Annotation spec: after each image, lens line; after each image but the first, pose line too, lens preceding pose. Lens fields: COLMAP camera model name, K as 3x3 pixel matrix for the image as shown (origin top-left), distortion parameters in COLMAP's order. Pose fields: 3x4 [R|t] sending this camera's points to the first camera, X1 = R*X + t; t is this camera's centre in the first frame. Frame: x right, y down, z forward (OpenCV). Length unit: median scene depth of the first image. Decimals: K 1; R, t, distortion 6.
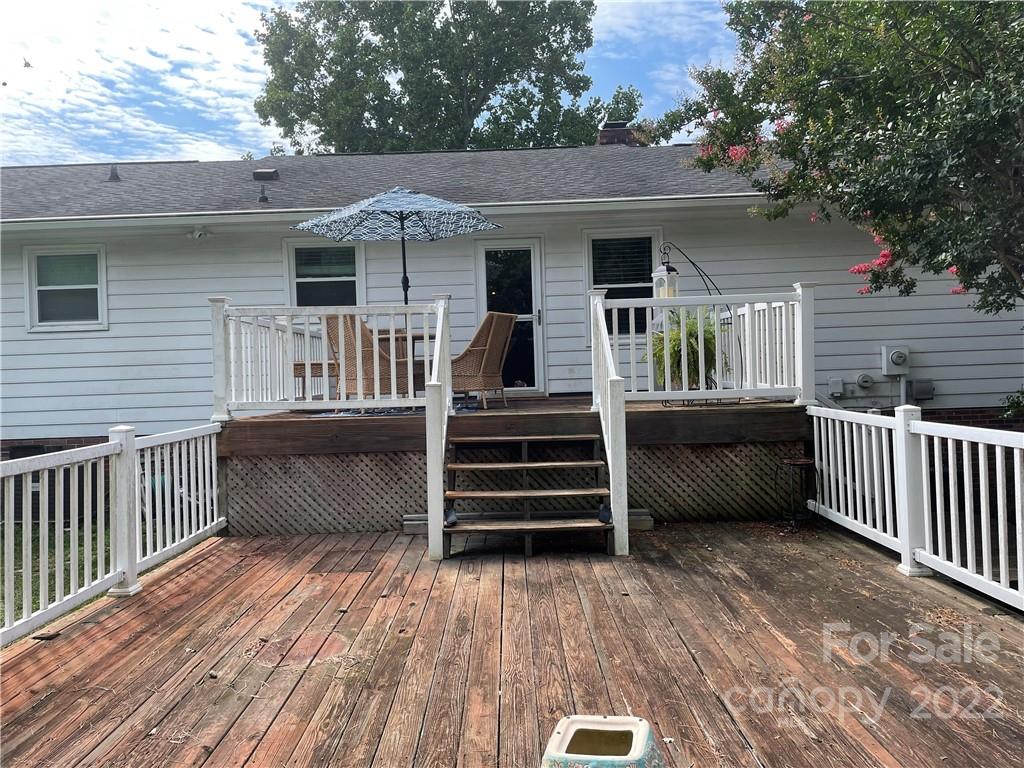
lens RADIAL K [[774.4, 0, 508.8], [0, 774.4, 374.4], [0, 0, 1]] dist [0.092463, -0.124516]
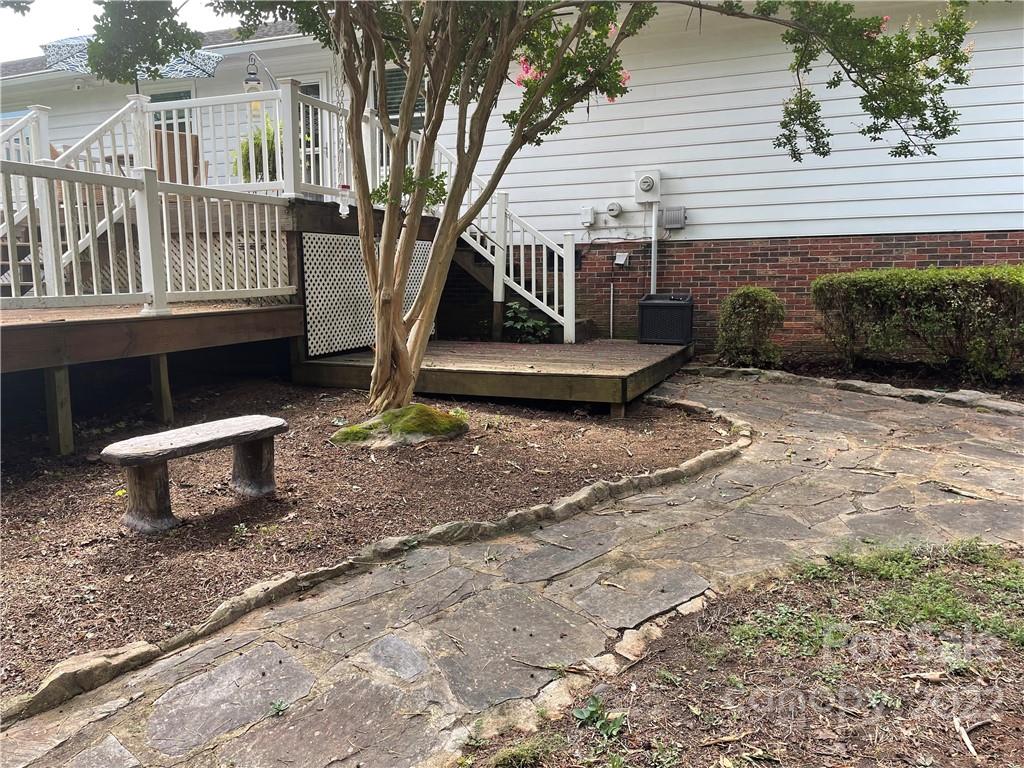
lens RADIAL K [[766.2, 0, 516.5], [0, 766.2, 371.7], [0, 0, 1]] dist [0.082364, -0.110877]
pose [[0.933491, 0.067233, -0.352243, 0.690984], [-0.021095, 0.990861, 0.133224, 0.082410], [0.357981, -0.116933, 0.926378, 0.062304]]
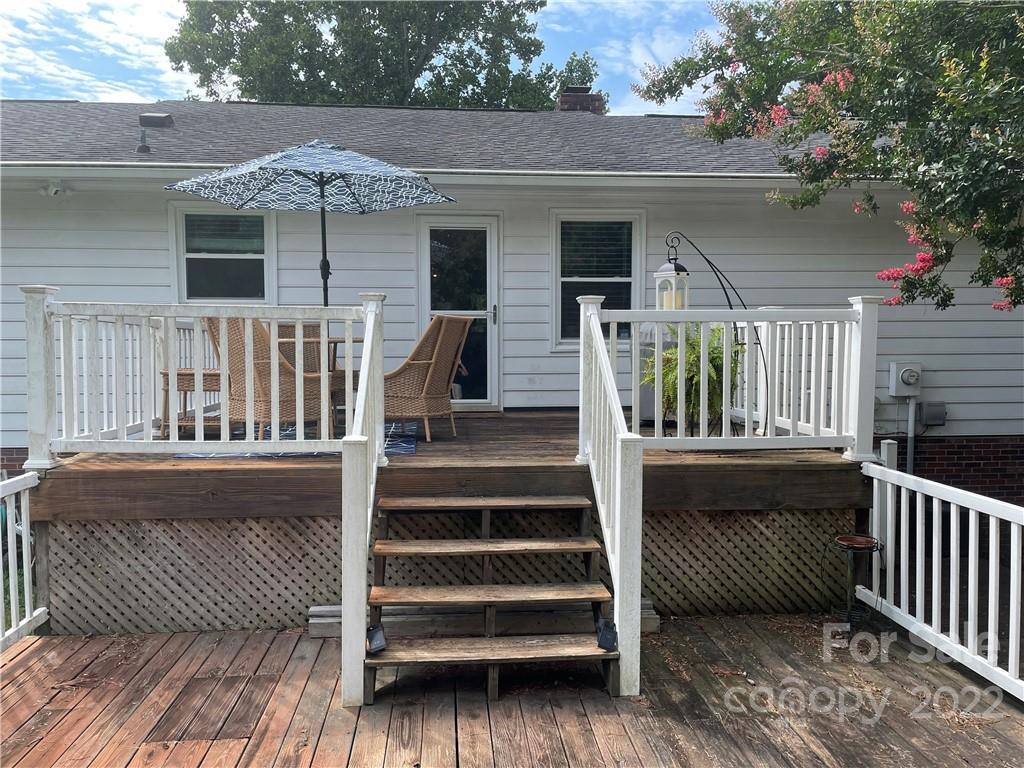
lens RADIAL K [[773.8, 0, 512.0], [0, 773.8, 384.0], [0, 0, 1]] dist [0.075155, -0.084928]
pose [[0.995518, 0.026976, 0.090644, -0.014438], [-0.030954, 0.998605, 0.042770, -0.036167], [-0.089364, -0.045384, 0.994965, 0.185283]]
